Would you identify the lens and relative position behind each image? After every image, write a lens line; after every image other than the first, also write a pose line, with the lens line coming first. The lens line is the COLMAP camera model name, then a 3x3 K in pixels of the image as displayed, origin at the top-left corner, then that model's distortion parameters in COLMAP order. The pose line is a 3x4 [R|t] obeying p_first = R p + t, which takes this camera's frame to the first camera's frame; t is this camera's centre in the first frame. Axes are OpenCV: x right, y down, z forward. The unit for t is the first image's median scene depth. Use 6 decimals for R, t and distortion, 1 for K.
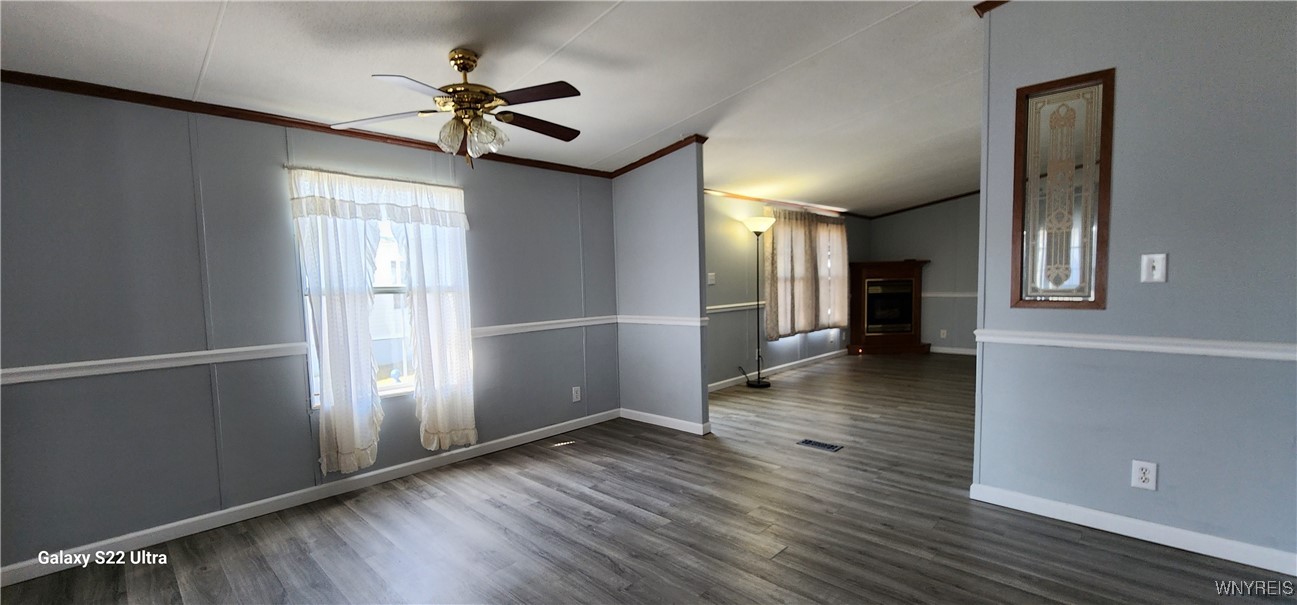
lens RADIAL K [[535.7, 0, 642.4], [0, 535.7, 318.3], [0, 0, 1]] dist [-0.000278, -0.000242]
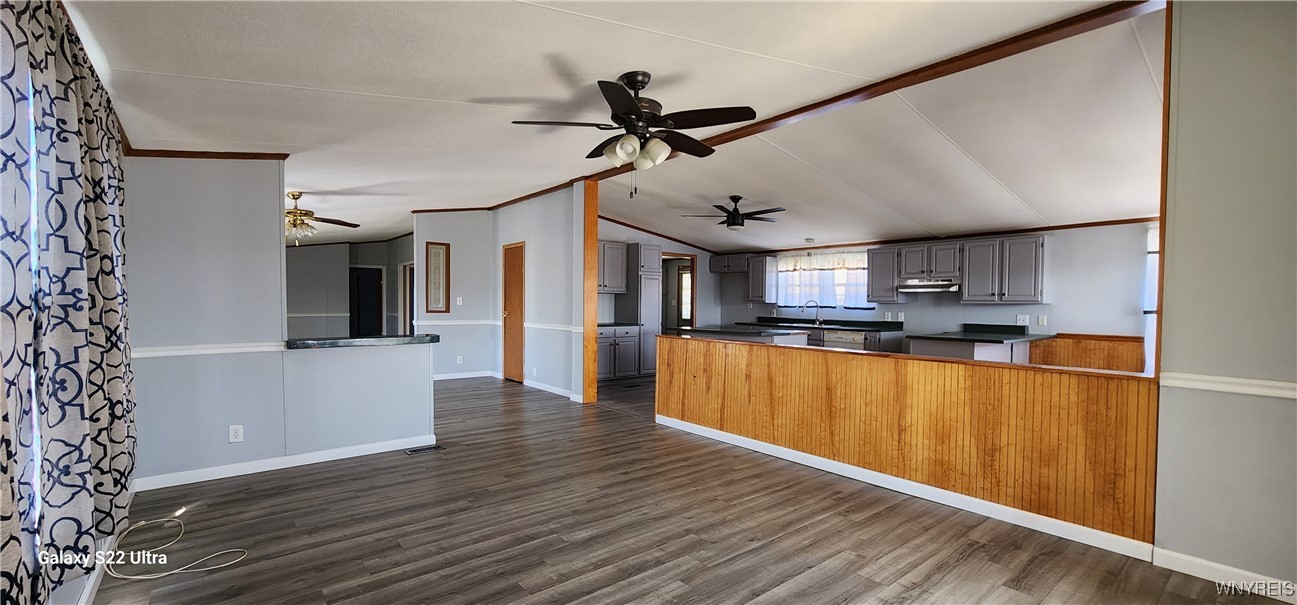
lens RADIAL K [[532.1, 0, 643.4], [0, 532.1, 317.1], [0, 0, 1]] dist [-0.000734, 0.000400]
pose [[0.117724, -0.002007, 0.993044, -1.533940], [0.063609, 0.997960, -0.005524, 0.070140], [-0.991007, 0.063817, 0.117611, -0.400367]]
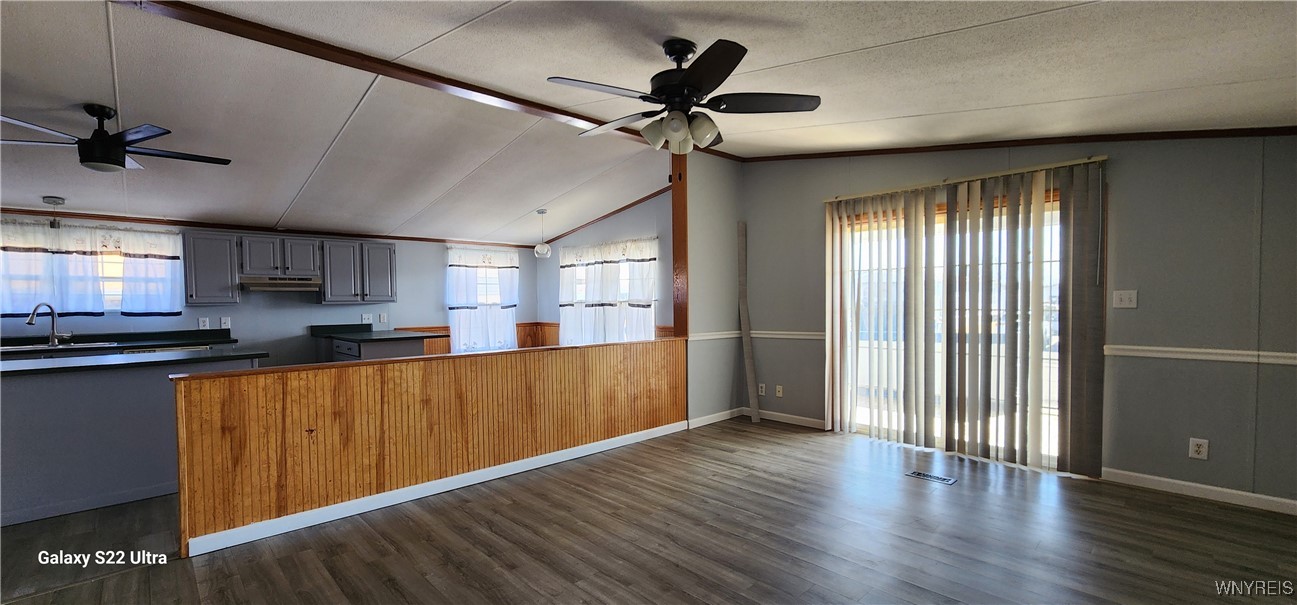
lens RADIAL K [[532.1, 0, 643.4], [0, 532.1, 317.1], [0, 0, 1]] dist [-0.000734, 0.000400]
pose [[-0.998603, 0.034080, 0.040389, -0.739926], [0.038173, 0.993706, 0.105315, -0.015245], [-0.036546, 0.106710, -0.993618, 0.390540]]
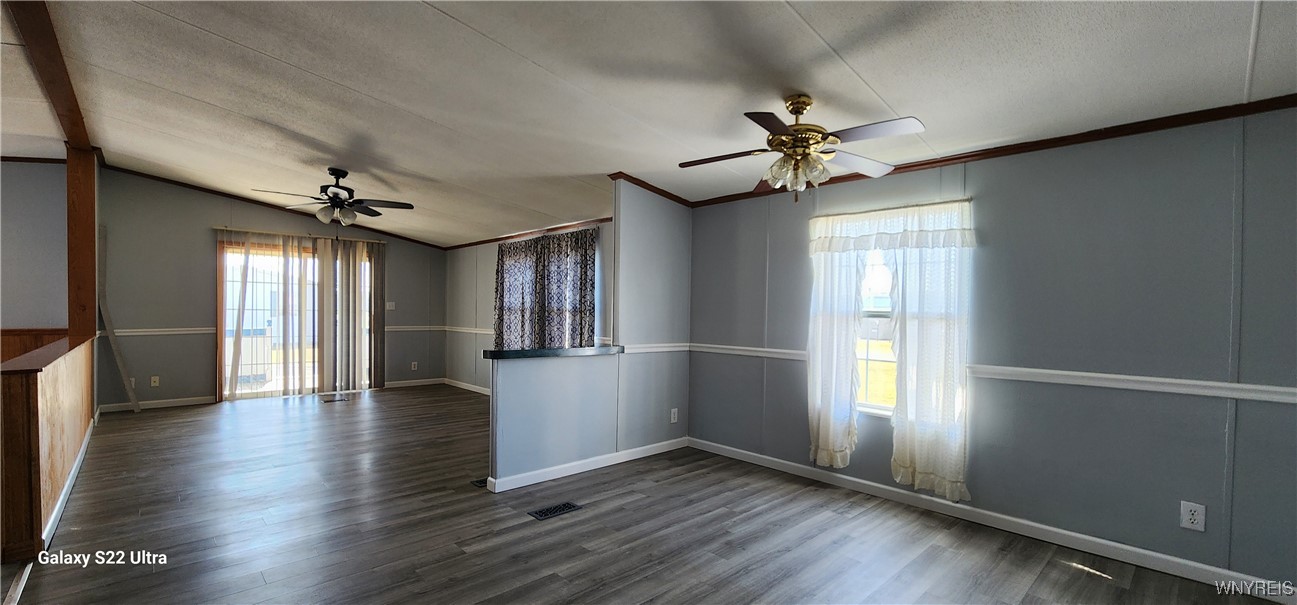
lens RADIAL K [[535.7, 0, 642.4], [0, 535.7, 318.3], [0, 0, 1]] dist [-0.000278, -0.000242]
pose [[-0.046109, 0.041360, -0.998080, 0.531610], [-0.085264, 0.995333, 0.045185, -0.047010], [0.995291, 0.087184, -0.042367, 0.515564]]
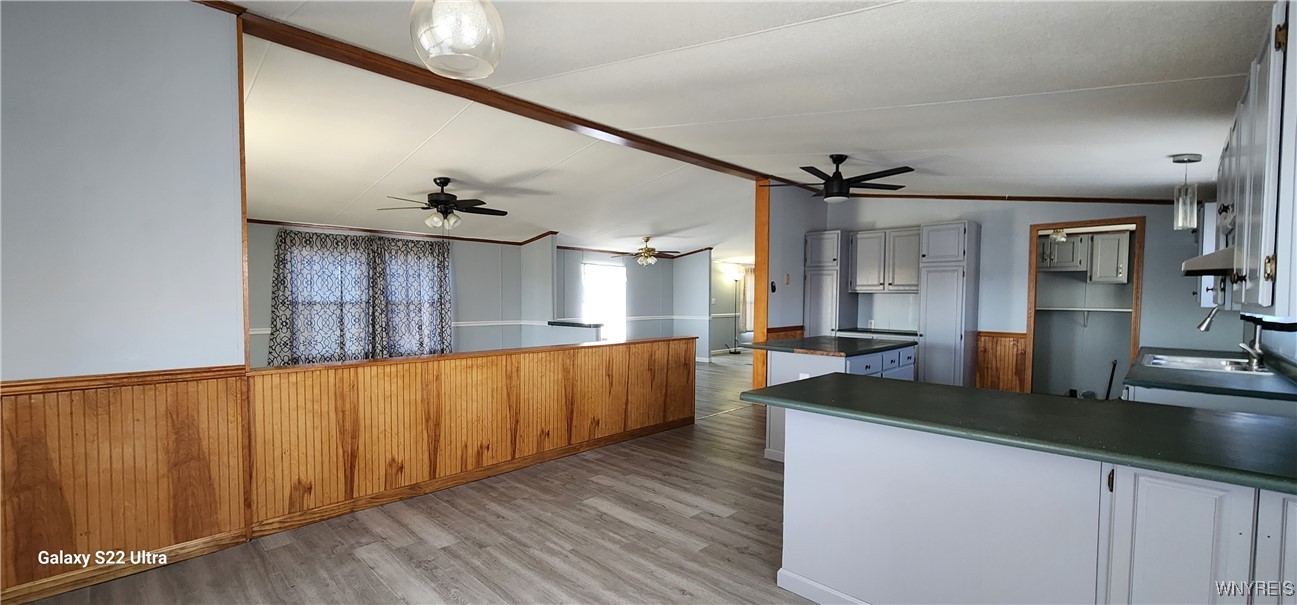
lens RADIAL K [[532.1, 0, 643.4], [0, 532.1, 317.1], [0, 0, 1]] dist [-0.000734, 0.000400]
pose [[0.999549, 0.029872, -0.003146, -0.218949], [-0.029972, 0.998797, -0.038803, 0.121712], [0.001983, 0.038879, 0.999242, -1.723816]]
